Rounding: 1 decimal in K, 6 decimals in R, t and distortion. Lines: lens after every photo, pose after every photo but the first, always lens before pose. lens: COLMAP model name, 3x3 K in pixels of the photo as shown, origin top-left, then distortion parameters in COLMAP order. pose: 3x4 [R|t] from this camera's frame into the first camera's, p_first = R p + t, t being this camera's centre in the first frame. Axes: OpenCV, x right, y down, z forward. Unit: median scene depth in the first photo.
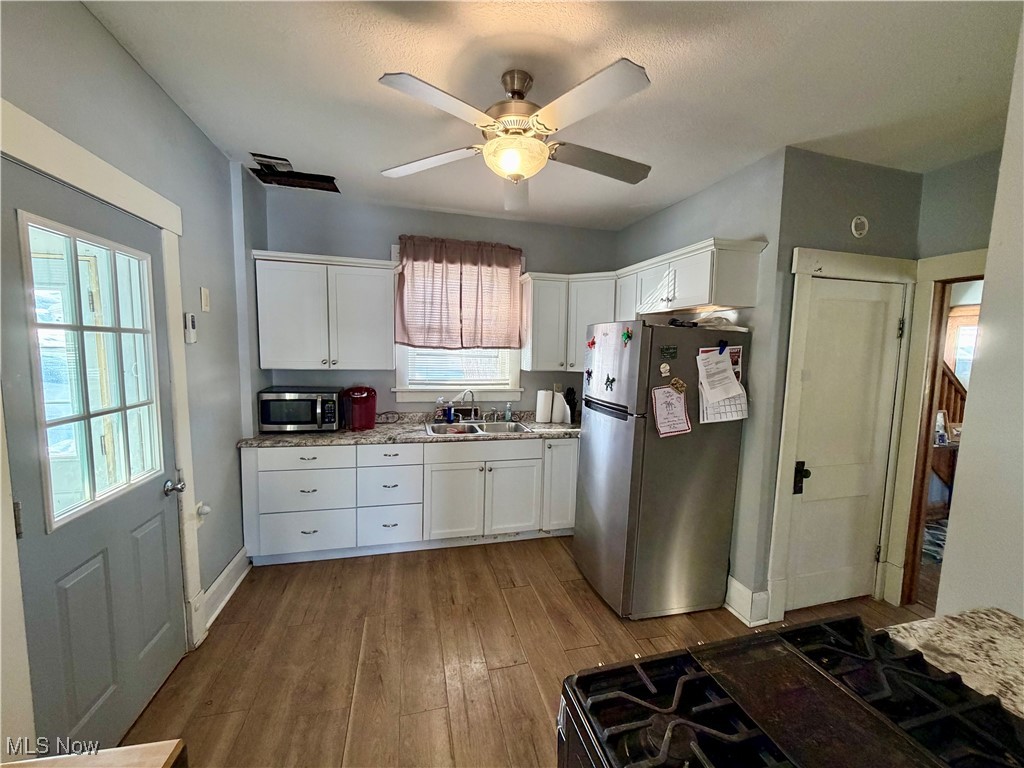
lens RADIAL K [[406.2, 0, 517.6], [0, 406.2, 384.8], [0, 0, 1]] dist [0.000217, -0.000058]
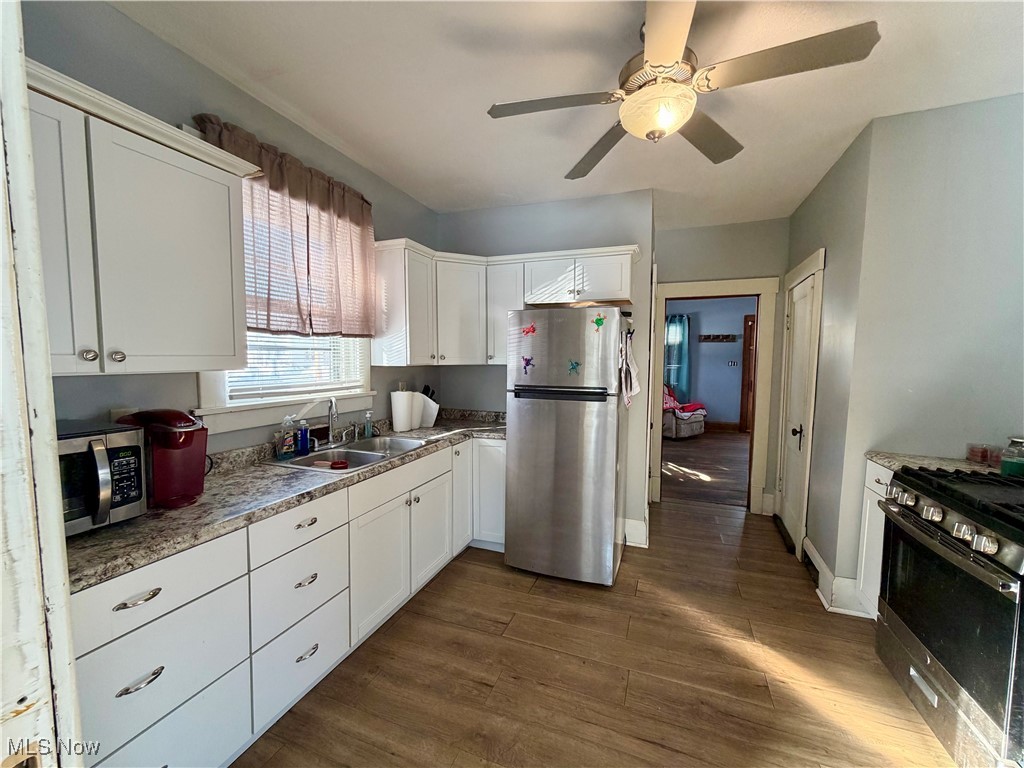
lens RADIAL K [[405.6, 0, 512.0], [0, 405.6, 384.0], [0, 0, 1]] dist [0.000493, 0.000019]
pose [[0.584155, -0.073069, 0.808347, -0.559279], [0.086004, 0.995905, 0.027872, -0.004167], [-0.807073, 0.053239, 0.588047, 0.436041]]
